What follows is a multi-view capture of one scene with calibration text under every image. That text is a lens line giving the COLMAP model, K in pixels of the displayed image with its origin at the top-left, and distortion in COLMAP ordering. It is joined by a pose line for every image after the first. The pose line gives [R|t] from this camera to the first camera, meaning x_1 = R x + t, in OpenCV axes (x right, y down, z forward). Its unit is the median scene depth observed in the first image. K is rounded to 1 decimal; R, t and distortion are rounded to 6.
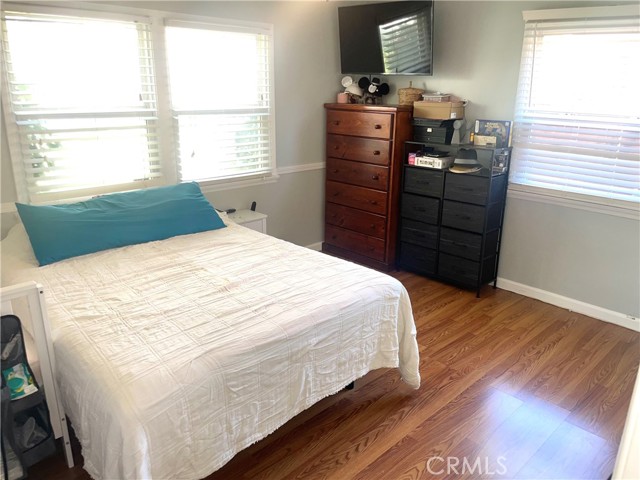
lens RADIAL K [[488.3, 0, 322.7], [0, 488.3, 241.4], [0, 0, 1]] dist [0.087528, -0.115785]
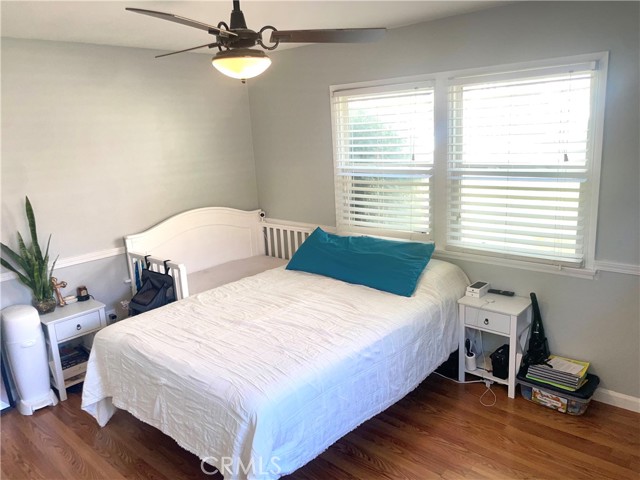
lens RADIAL K [[488.3, 0, 323.9], [0, 488.3, 237.9], [0, 0, 1]] dist [0.087528, -0.115785]
pose [[0.075098, 0.205031, -0.975870, 0.793928], [-0.253805, 0.950334, 0.180134, -0.310687], [0.964336, 0.234153, 0.123406, 0.844656]]
